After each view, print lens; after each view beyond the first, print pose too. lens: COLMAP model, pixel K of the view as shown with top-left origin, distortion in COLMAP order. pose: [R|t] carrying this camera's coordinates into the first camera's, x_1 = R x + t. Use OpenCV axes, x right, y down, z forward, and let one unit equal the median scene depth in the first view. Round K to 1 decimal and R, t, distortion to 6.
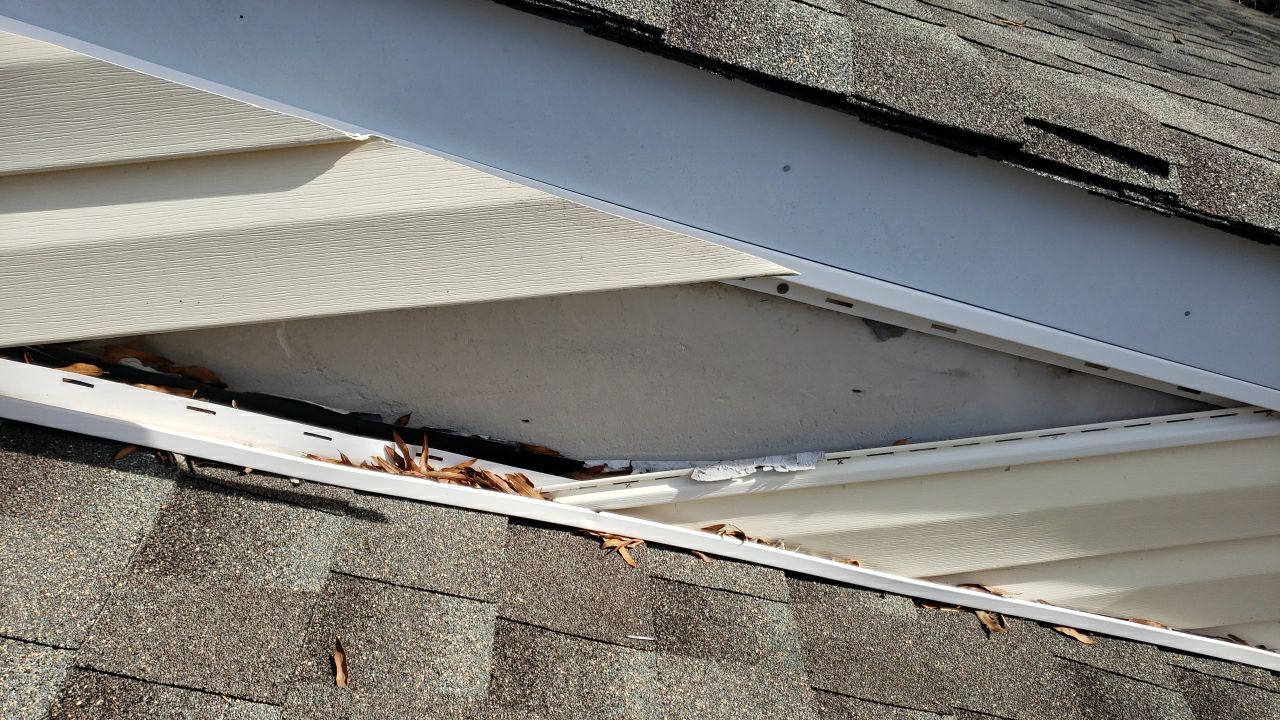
lens RADIAL K [[1013.1, 0, 640.0], [0, 1013.1, 360.0], [0, 0, 1]] dist [0.003015, 0.004599]
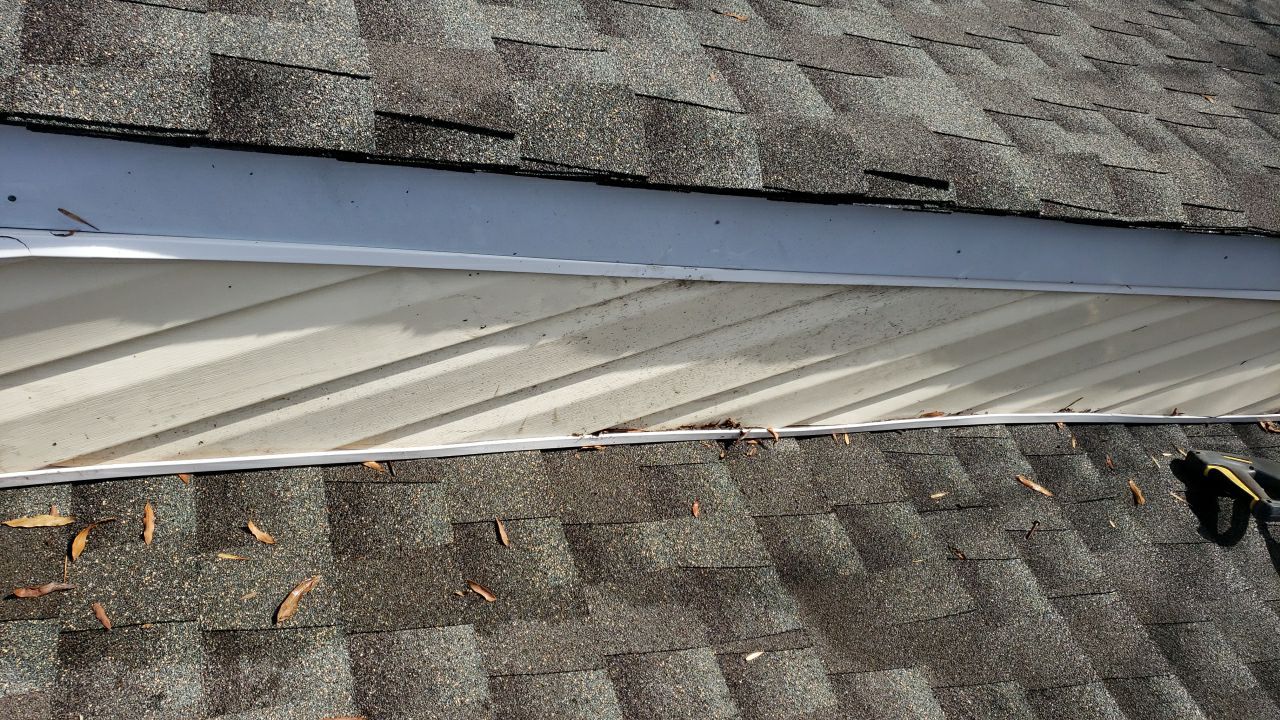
lens RADIAL K [[988.8, 0, 618.8], [0, 988.8, 359.7], [0, 0, 1]] dist [0.009096, 0.002434]
pose [[0.964764, -0.194966, 0.176691, -0.288803], [0.134918, 0.943085, 0.303952, -0.455041], [-0.225895, -0.269403, 0.936159, -0.384170]]
